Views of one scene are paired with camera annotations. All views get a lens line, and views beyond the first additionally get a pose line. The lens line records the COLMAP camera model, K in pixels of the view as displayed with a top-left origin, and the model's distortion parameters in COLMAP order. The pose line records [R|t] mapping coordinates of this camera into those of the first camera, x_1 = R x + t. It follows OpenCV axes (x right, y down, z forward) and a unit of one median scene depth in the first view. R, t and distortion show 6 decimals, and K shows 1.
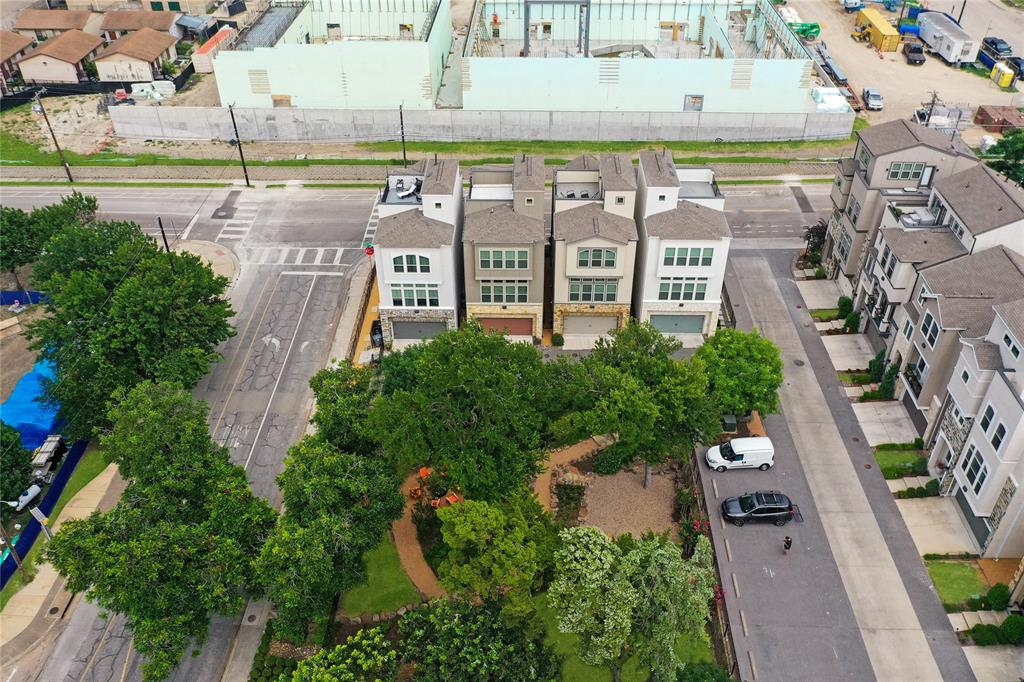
lens RADIAL K [[846.3, 0, 515.1], [0, 846.3, 308.9], [0, 0, 1]] dist [0.004863, 0.000465]
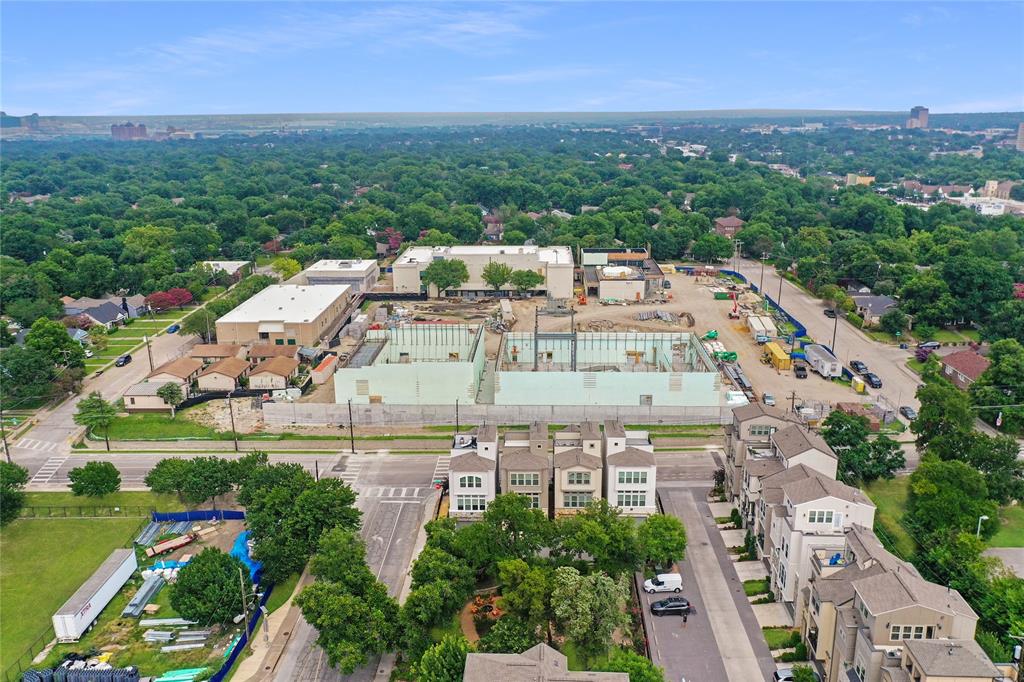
lens RADIAL K [[830.7, 0, 509.4], [0, 830.7, 340.6], [0, 0, 1]] dist [0.006559, -0.003411]
pose [[0.999875, -0.002251, -0.015628, -0.013846], [-0.003197, 0.940422, -0.339993, 0.196958], [0.015462, 0.340001, 0.940298, -0.532985]]
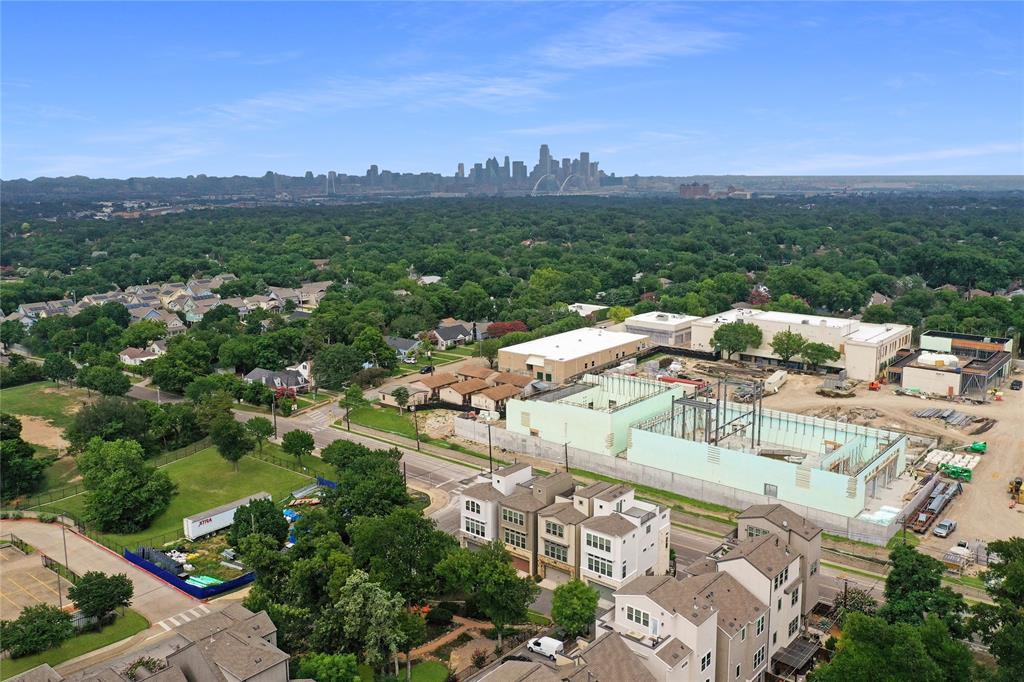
lens RADIAL K [[830.7, 0, 509.4], [0, 830.7, 340.6], [0, 0, 1]] dist [0.006559, -0.003411]
pose [[0.780598, 0.121523, -0.613106, 0.803926], [-0.360384, 0.888954, -0.282637, 0.086511], [0.510676, 0.441579, 0.737711, -0.368951]]
